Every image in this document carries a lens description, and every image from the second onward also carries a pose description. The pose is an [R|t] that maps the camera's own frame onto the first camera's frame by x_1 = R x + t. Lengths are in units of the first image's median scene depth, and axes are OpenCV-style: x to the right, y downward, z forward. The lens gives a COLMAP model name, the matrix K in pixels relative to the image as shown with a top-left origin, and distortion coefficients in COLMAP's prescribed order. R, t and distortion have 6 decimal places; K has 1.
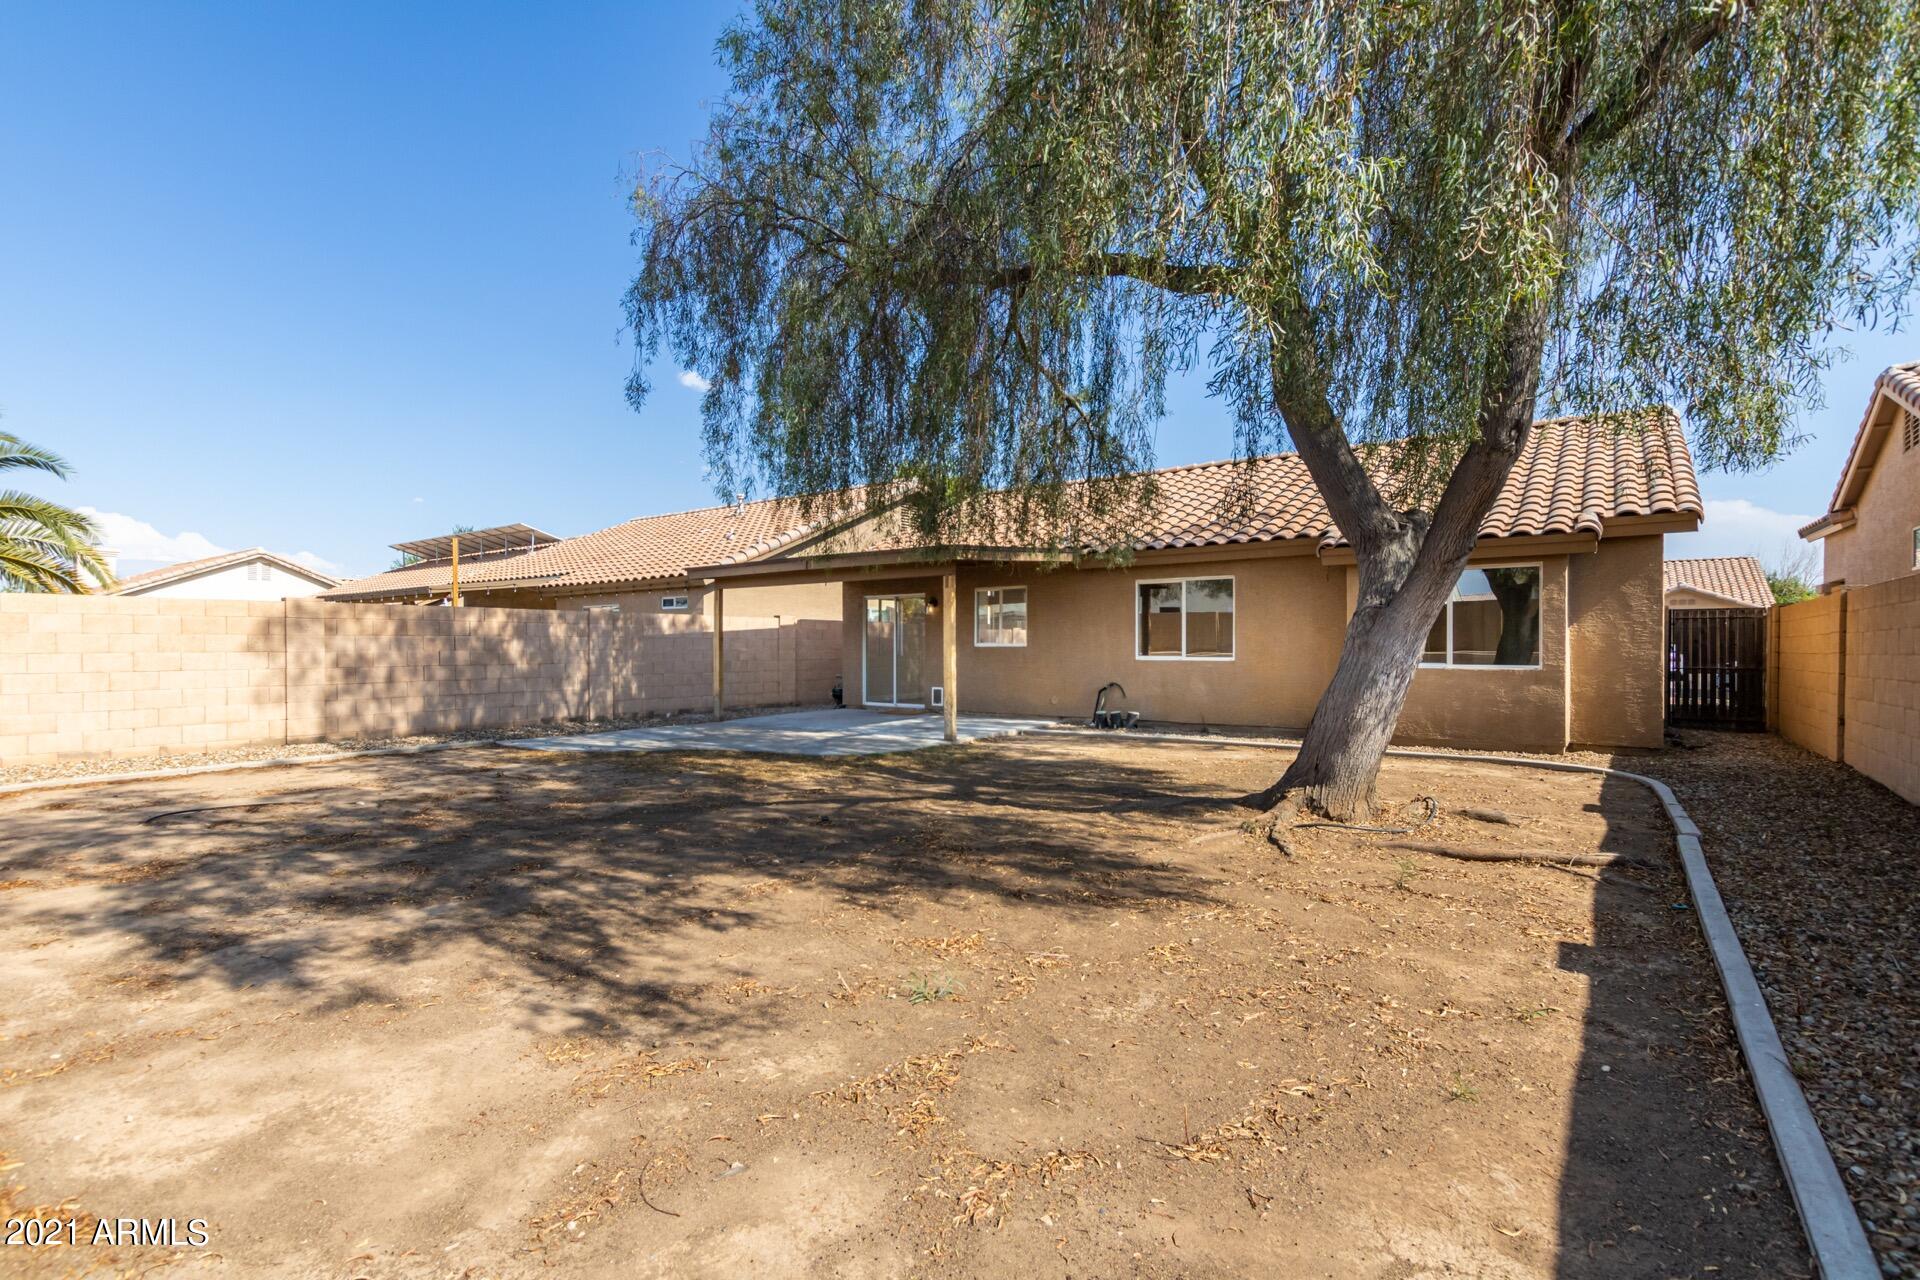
lens RADIAL K [[892.4, 0, 963.3], [0, 892.4, 648.9], [0, 0, 1]] dist [0.012733, -0.001792]
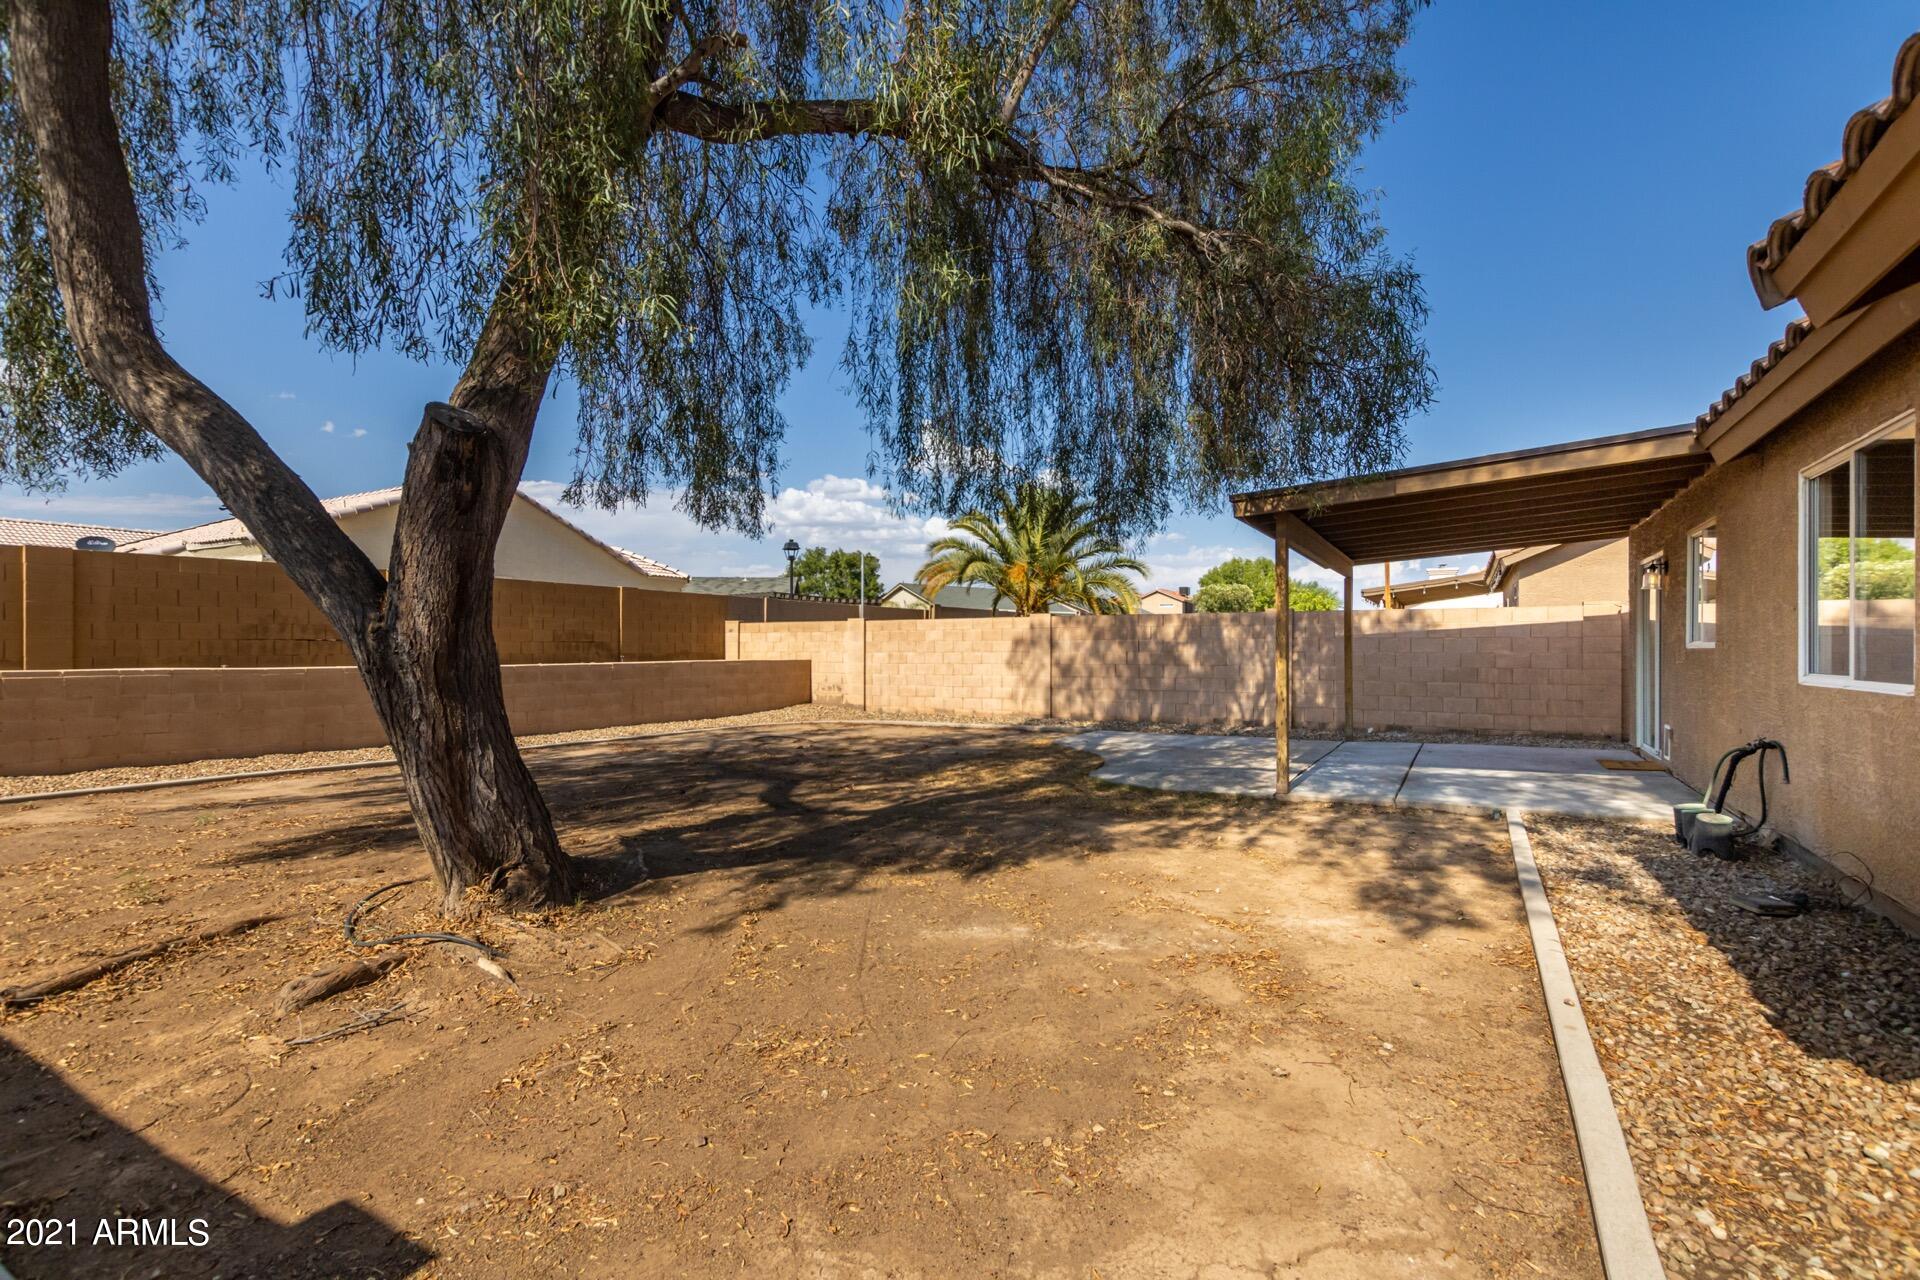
lens RADIAL K [[892.4, 0, 966.6], [0, 892.4, 647.5], [0, 0, 1]] dist [0.012733, -0.001792]
pose [[0.135302, -0.011335, -0.990740, 0.540905], [0.001943, 0.999936, -0.011175, 0.006004], [0.990802, -0.000413, 0.135315, 0.611180]]
